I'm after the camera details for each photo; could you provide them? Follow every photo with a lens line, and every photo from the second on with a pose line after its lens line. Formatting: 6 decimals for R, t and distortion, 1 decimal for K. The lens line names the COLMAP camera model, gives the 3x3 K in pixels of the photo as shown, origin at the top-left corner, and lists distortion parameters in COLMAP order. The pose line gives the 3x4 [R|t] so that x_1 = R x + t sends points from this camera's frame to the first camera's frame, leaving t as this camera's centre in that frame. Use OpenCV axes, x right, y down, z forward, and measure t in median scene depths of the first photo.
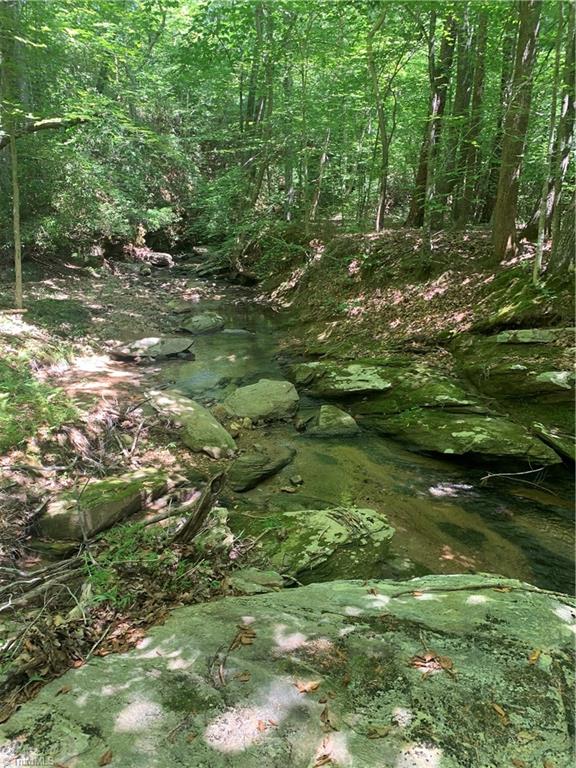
lens RADIAL K [[579.5, 0, 286.5], [0, 579.5, 382.9], [0, 0, 1]] dist [0.004284, -0.002281]
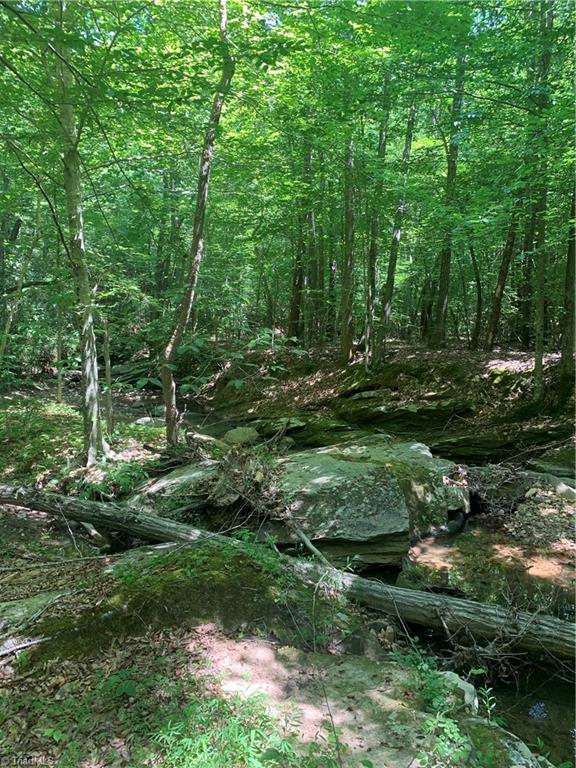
lens RADIAL K [[579.5, 0, 288.5], [0, 579.5, 383.6], [0, 0, 1]] dist [0.004284, -0.002281]
pose [[0.960661, -0.042297, 0.274483, -0.356137], [0.094632, 0.979042, -0.180336, 0.190006], [-0.261102, 0.199216, 0.944531, -0.760147]]
